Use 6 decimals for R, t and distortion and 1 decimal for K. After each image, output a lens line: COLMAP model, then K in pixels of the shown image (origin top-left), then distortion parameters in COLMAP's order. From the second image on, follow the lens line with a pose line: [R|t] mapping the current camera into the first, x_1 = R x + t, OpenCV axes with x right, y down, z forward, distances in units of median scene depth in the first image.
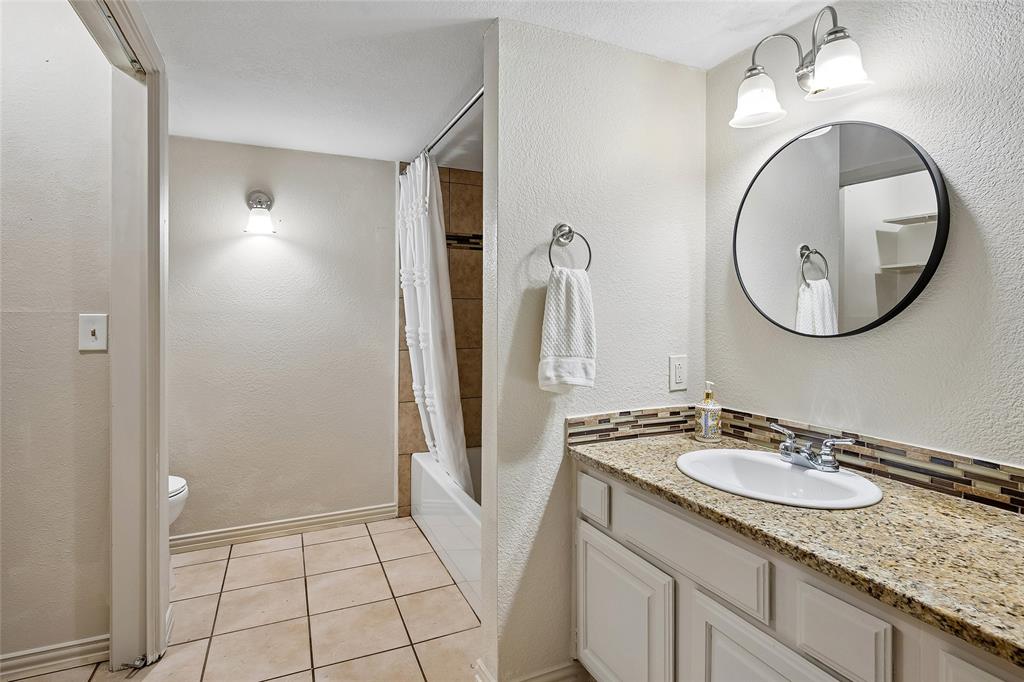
lens RADIAL K [[531.0, 0, 503.4], [0, 531.0, 309.6], [0, 0, 1]] dist [-0.003190, 0.001231]
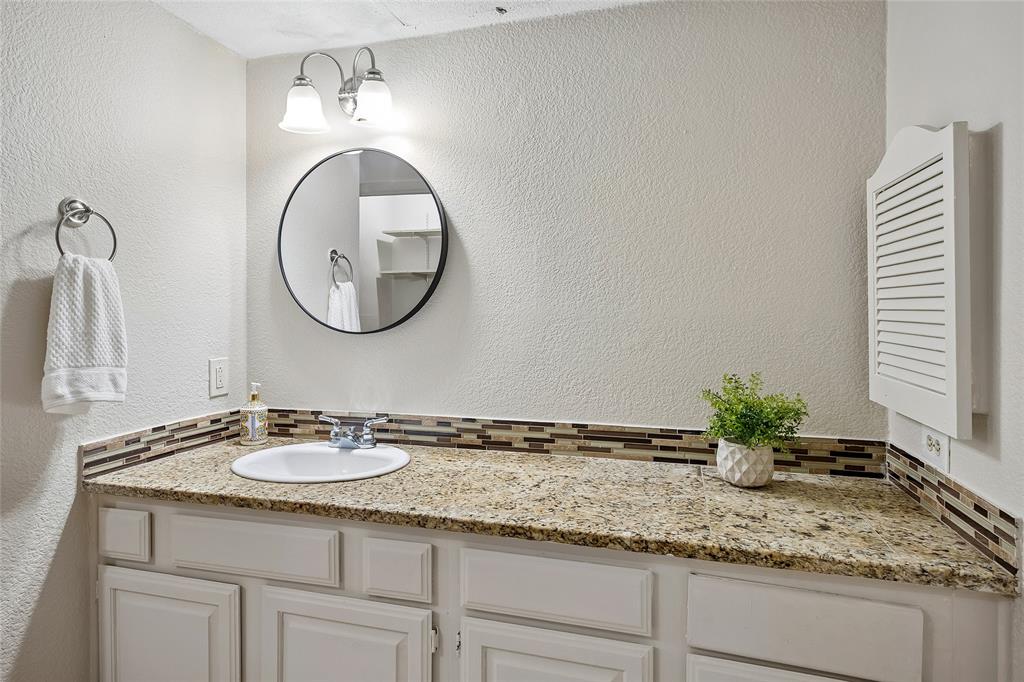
lens RADIAL K [[581.3, 0, 515.9], [0, 581.3, 309.5], [0, 0, 1]] dist [0.000273, -0.000492]
pose [[0.640489, 0.003640, 0.767959, -0.150345], [-0.004867, 0.999988, -0.000680, -0.000876], [-0.767952, -0.003302, 0.640499, -0.062085]]
